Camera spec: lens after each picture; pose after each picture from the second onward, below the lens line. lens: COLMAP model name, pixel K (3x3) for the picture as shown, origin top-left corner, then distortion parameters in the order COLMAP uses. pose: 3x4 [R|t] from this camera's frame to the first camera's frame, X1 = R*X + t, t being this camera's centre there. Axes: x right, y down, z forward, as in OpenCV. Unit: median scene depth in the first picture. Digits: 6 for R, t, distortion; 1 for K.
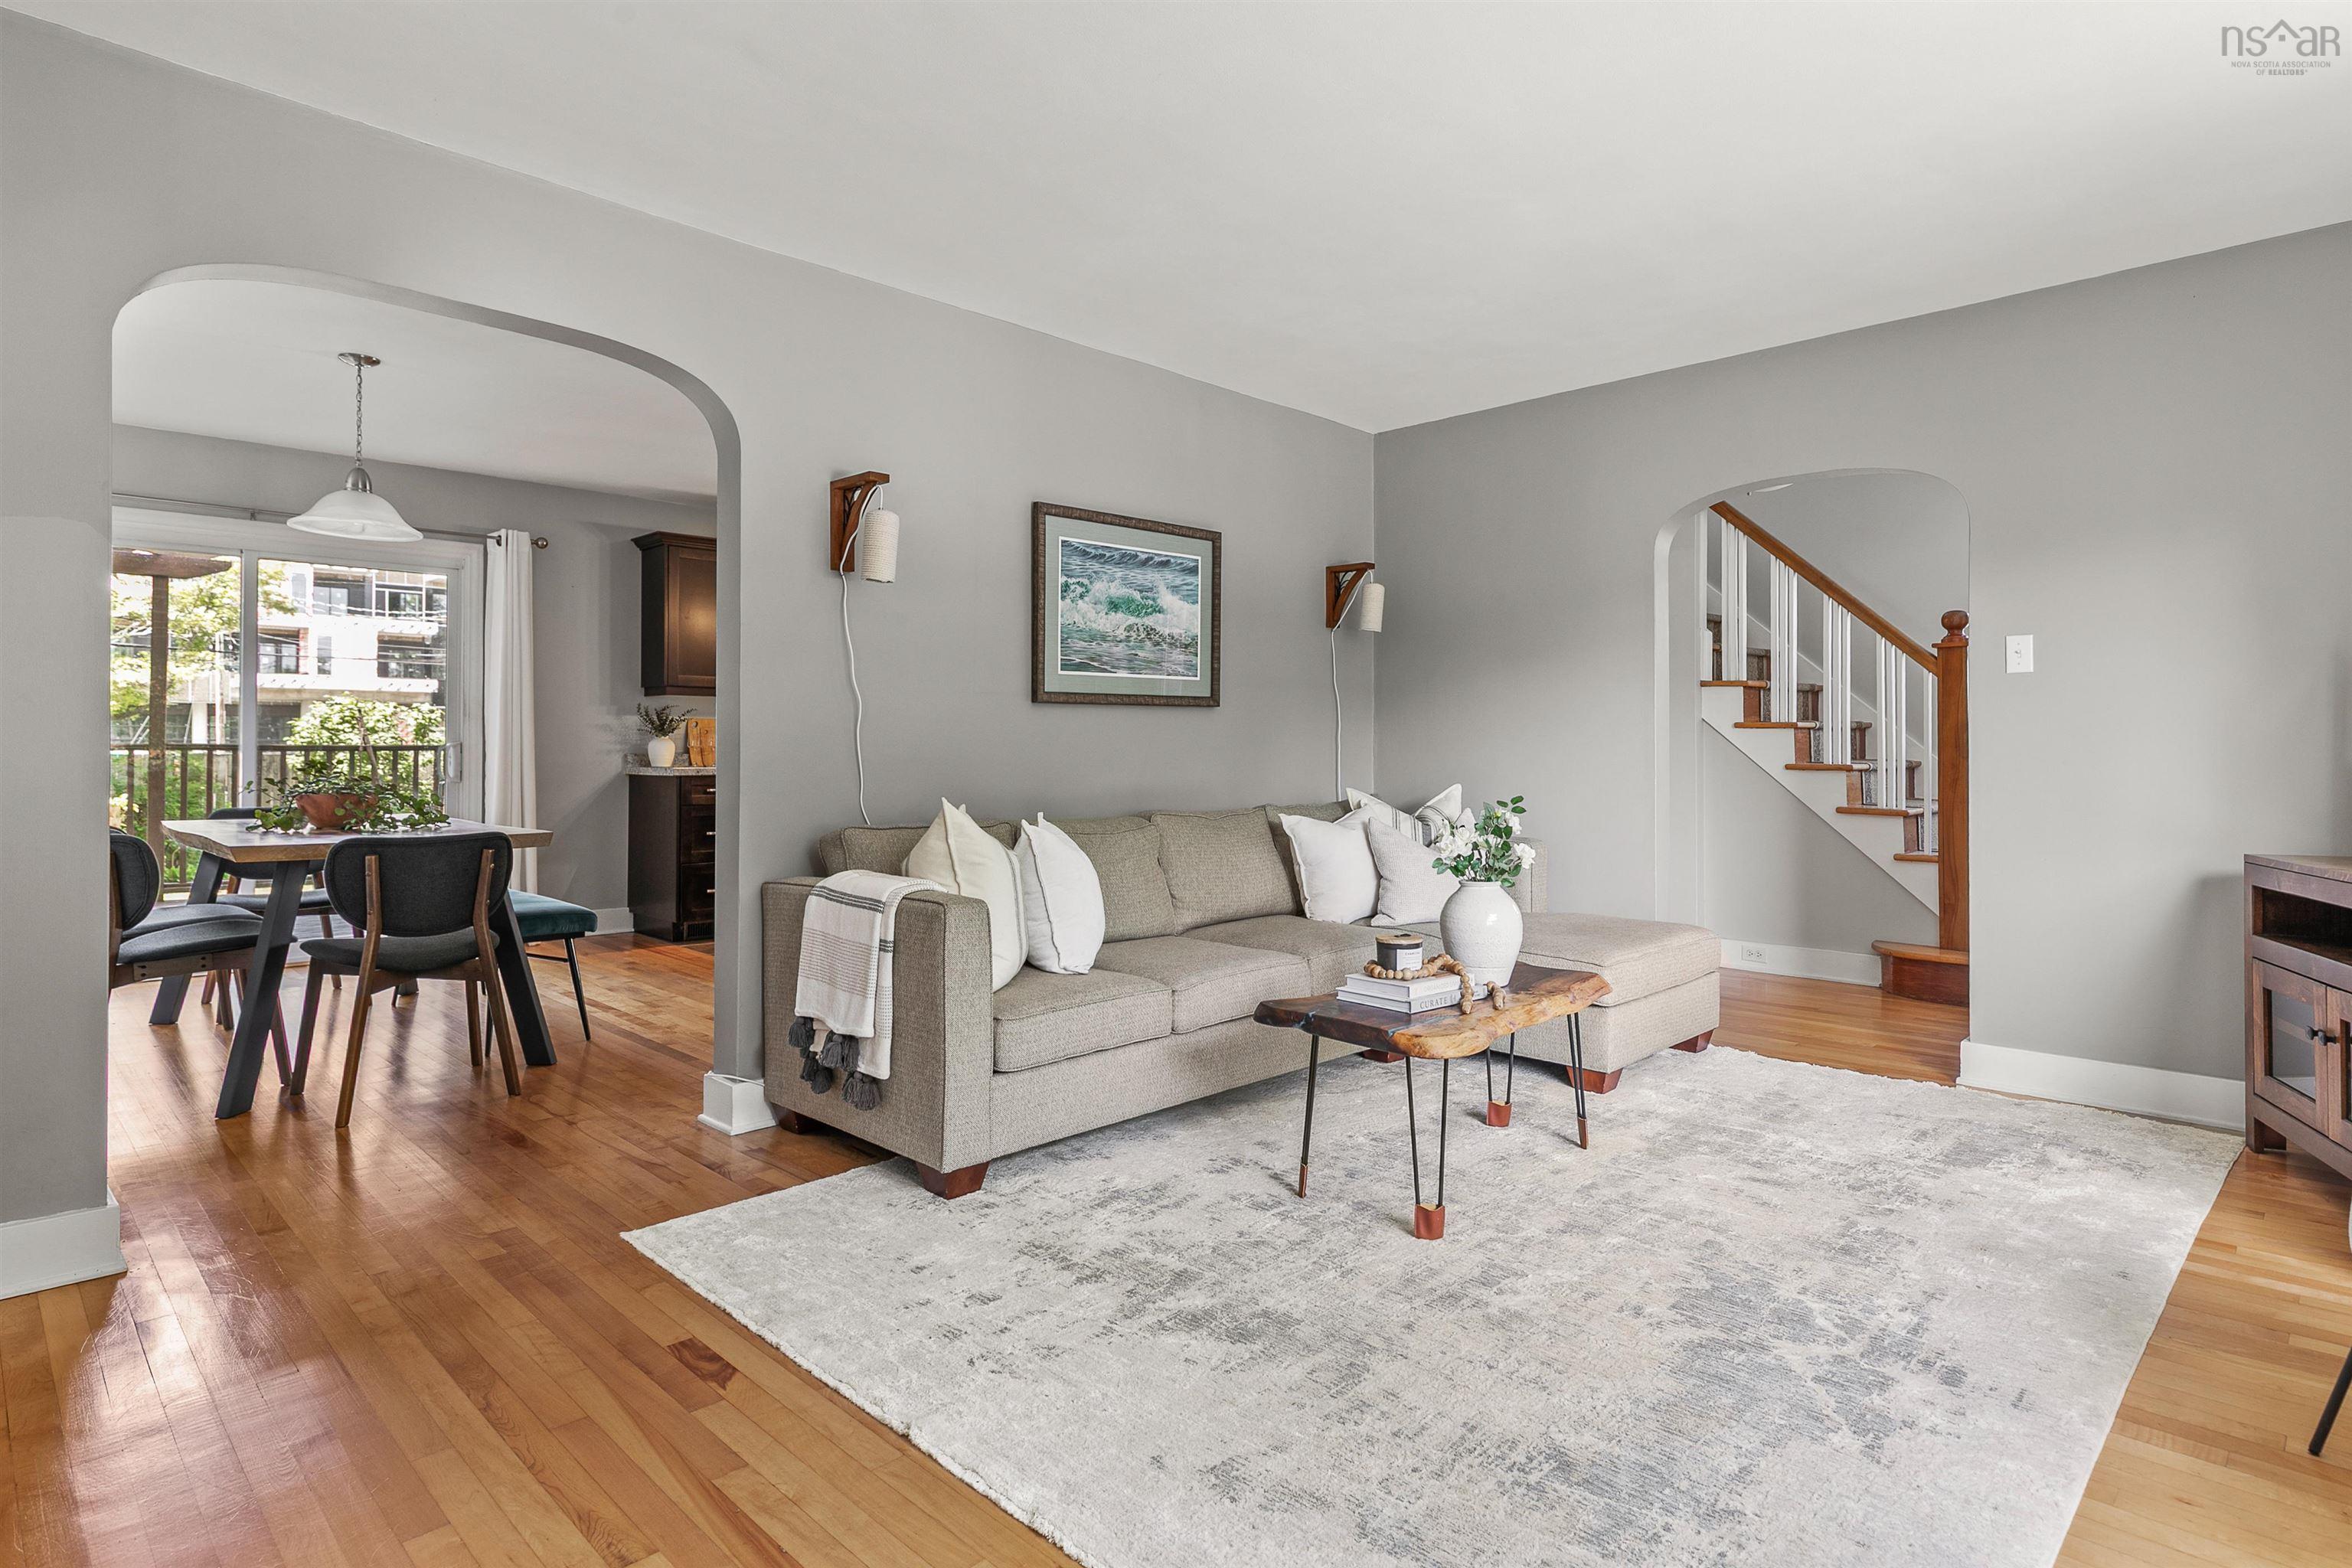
lens RADIAL K [[1235.9, 0, 1192.0], [0, 1235.9, 735.9], [0, 0, 1]] dist [0.002272, -0.001769]
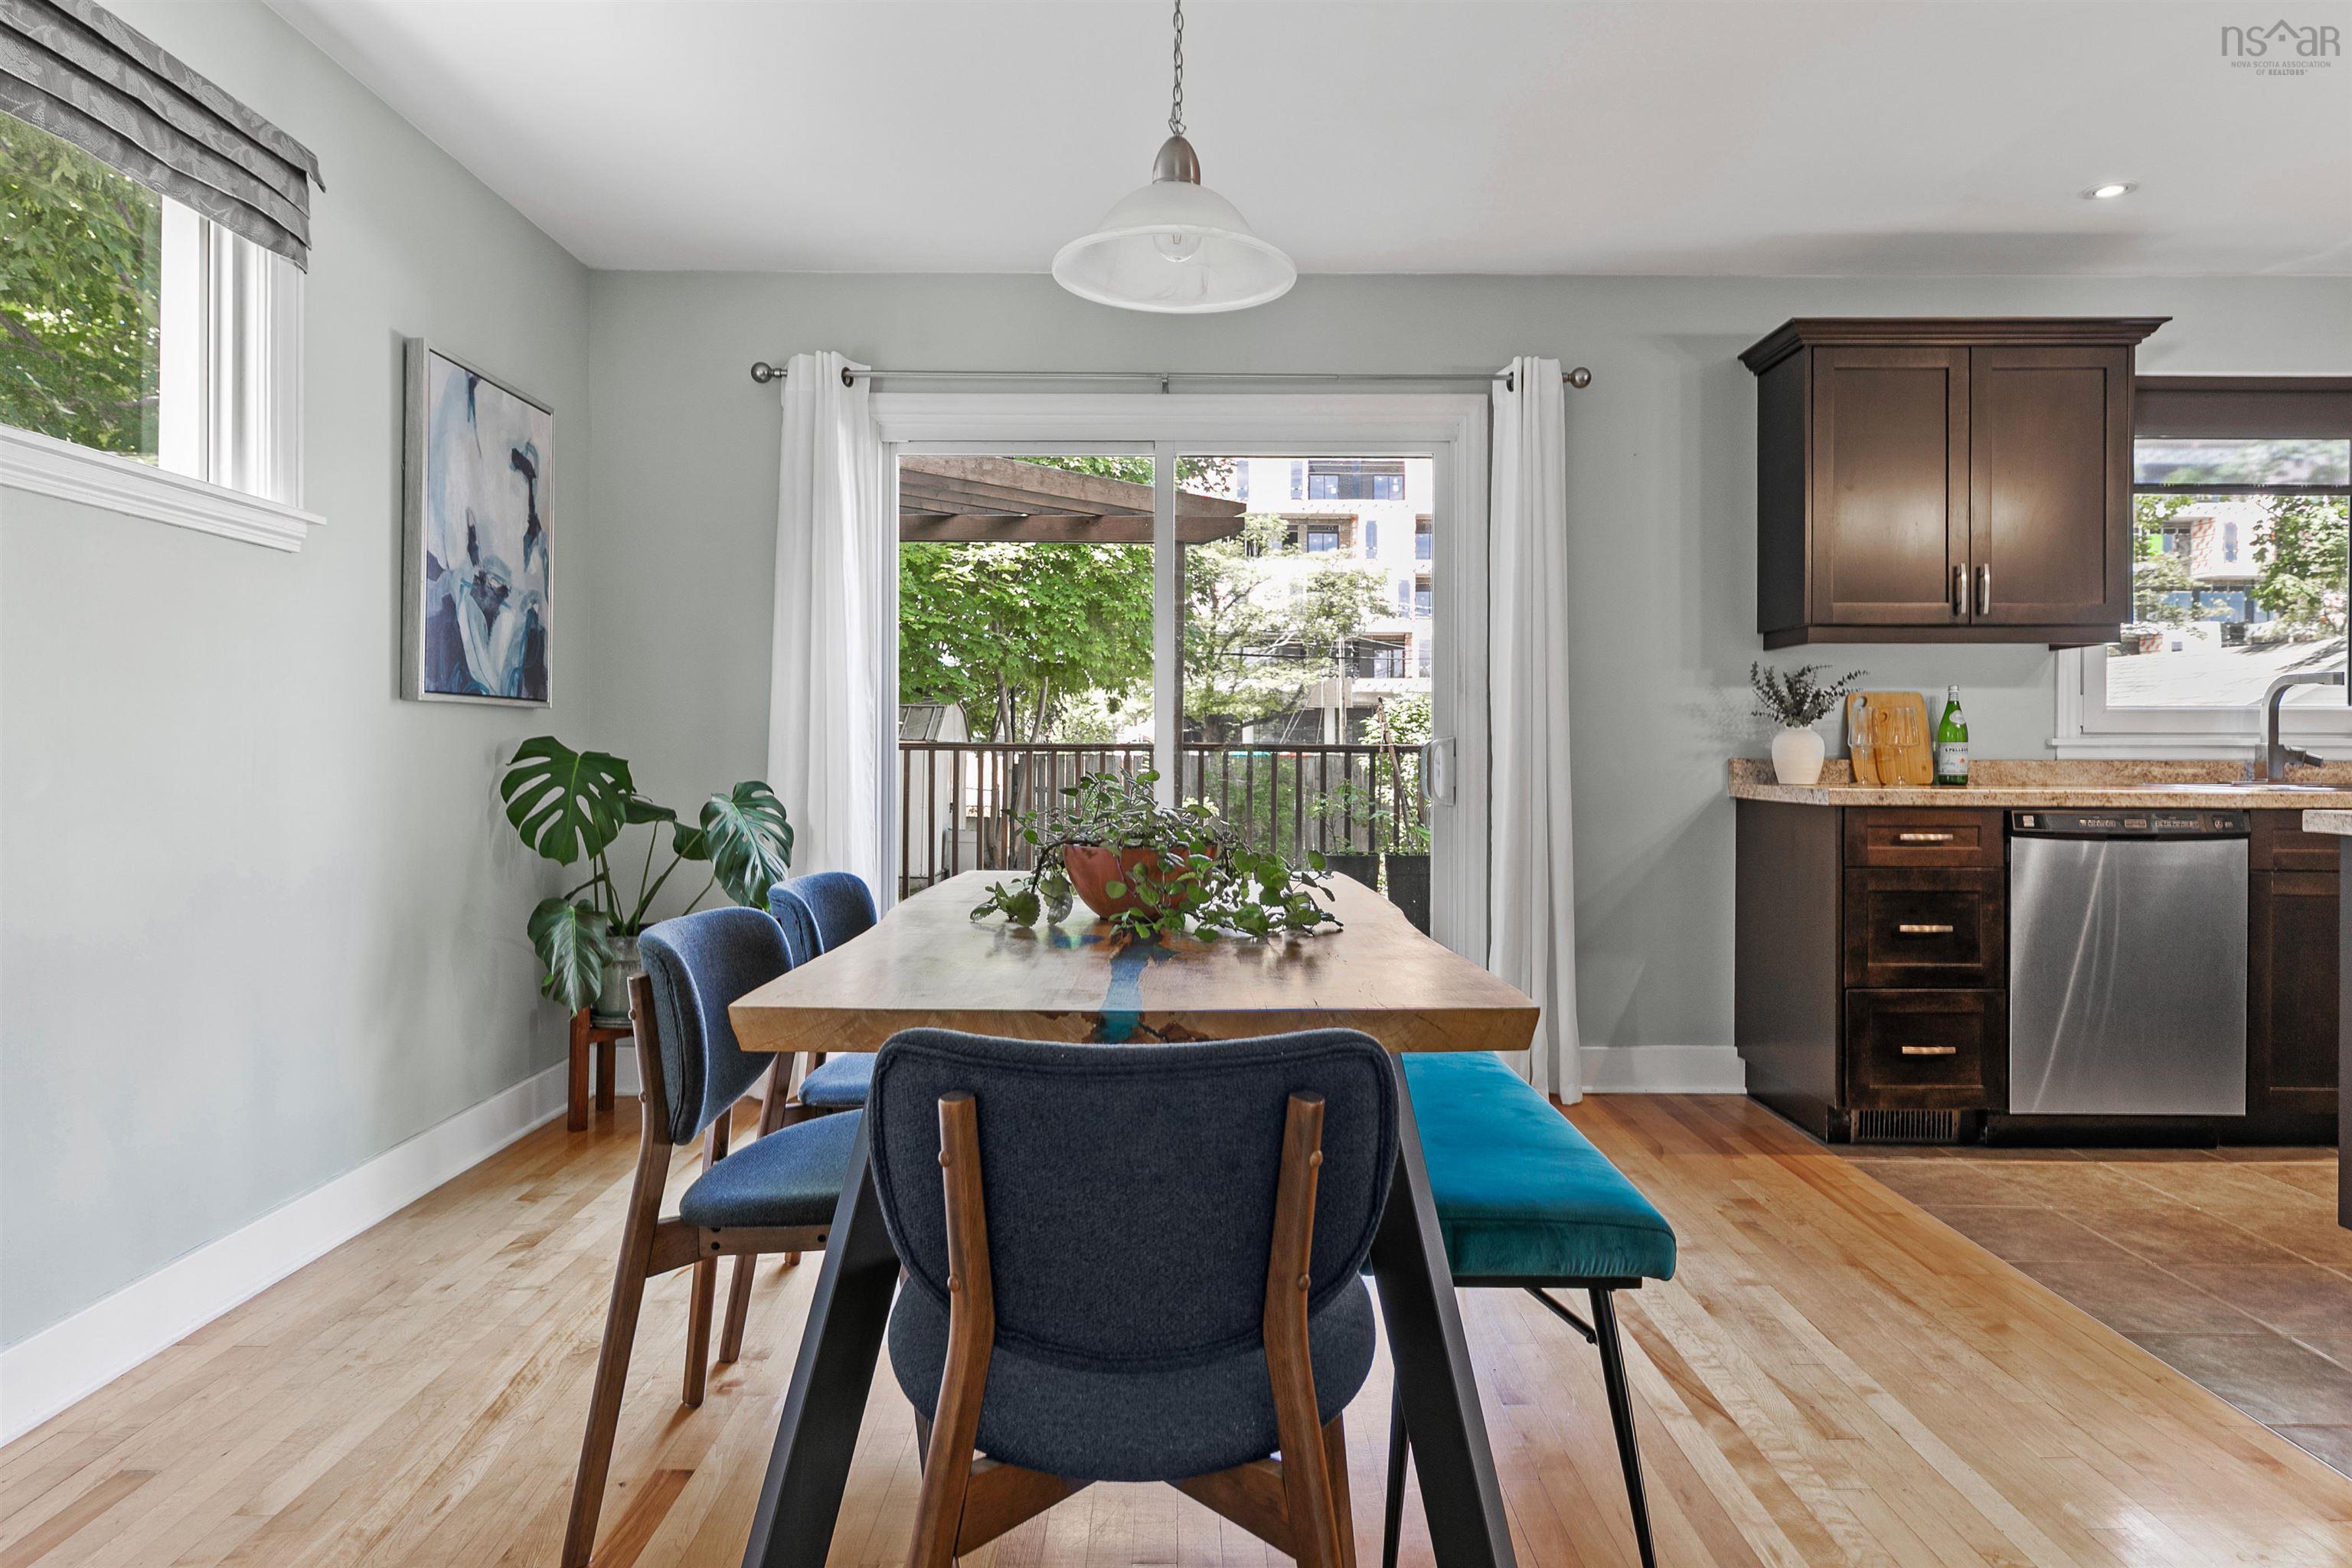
lens RADIAL K [[1385.6, 0, 1175.2], [0, 1385.6, 753.1], [0, 0, 1]] dist [0.014656, -0.009738]
pose [[0.696985, 0.001556, -0.717084, -0.192392], [0.007614, 0.999925, 0.009571, 0.004109], [0.717046, -0.012131, 0.696921, 0.404825]]
